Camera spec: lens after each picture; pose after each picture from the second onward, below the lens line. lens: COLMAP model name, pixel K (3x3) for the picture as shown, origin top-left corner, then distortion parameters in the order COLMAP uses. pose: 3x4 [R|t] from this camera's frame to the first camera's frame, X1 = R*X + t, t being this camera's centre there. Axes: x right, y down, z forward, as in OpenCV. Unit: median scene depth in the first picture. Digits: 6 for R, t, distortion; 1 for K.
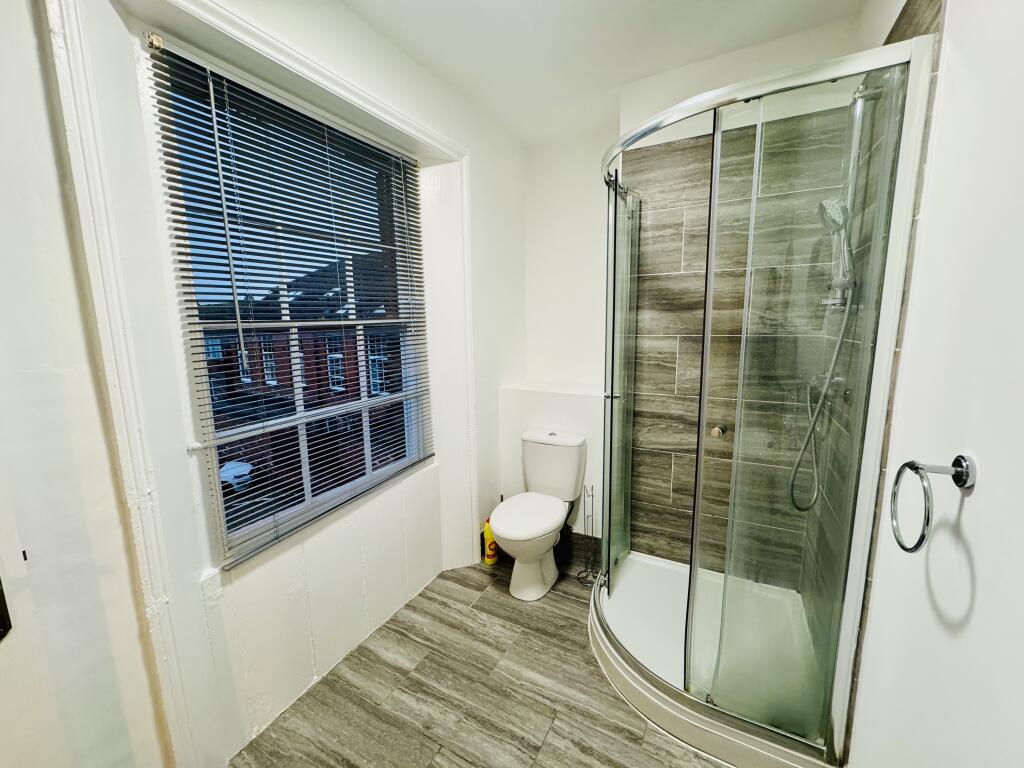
lens RADIAL K [[411.9, 0, 512.0], [0, 411.9, 384.0], [0, 0, 1]] dist [0.002586, 0.000403]
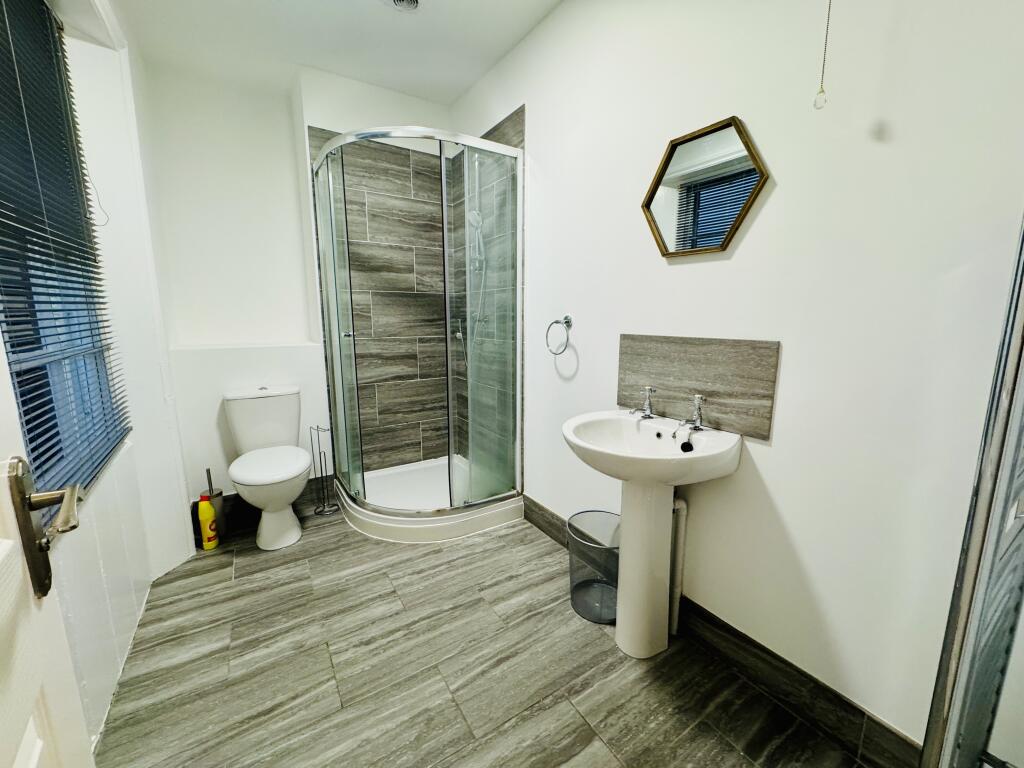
lens RADIAL K [[411.9, 0, 512.0], [0, 411.9, 384.0], [0, 0, 1]] dist [0.002586, 0.000403]
pose [[0.477518, -0.128398, 0.869190, -0.582672], [0.128469, 0.988836, 0.075494, 0.139274], [-0.869179, 0.075614, 0.488682, -0.000265]]
